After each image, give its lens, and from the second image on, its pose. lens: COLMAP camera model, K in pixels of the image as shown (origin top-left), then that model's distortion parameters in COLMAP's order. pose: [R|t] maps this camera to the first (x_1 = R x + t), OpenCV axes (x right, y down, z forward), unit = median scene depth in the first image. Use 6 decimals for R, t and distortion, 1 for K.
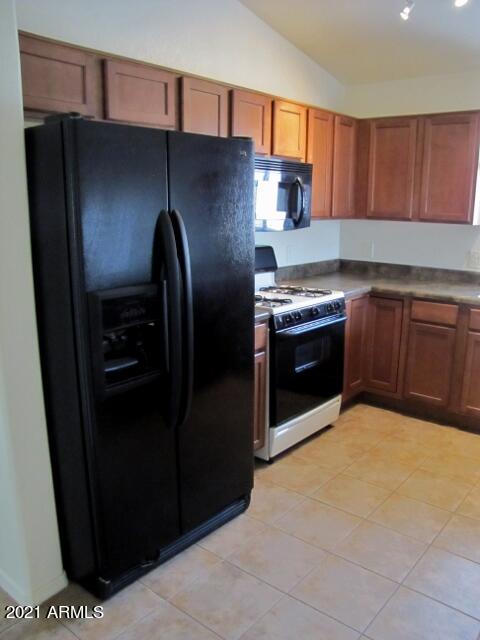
lens RADIAL K [[538.7, 0, 240.0], [0, 538.7, 320.0], [0, 0, 1]] dist [-0.119465, 0.007890]
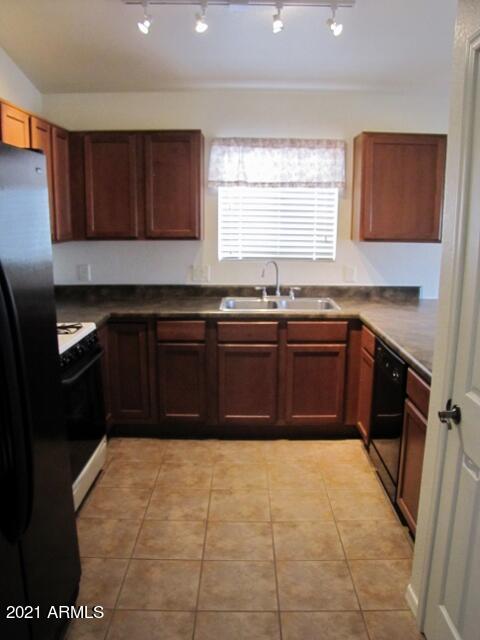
lens RADIAL K [[538.7, 0, 240.0], [0, 538.7, 320.0], [0, 0, 1]] dist [-0.119465, 0.007890]
pose [[0.777949, -0.119569, 0.616846, -0.161946], [0.140910, 0.989921, 0.014174, -0.031339], [-0.612324, 0.075893, 0.786956, 0.136773]]
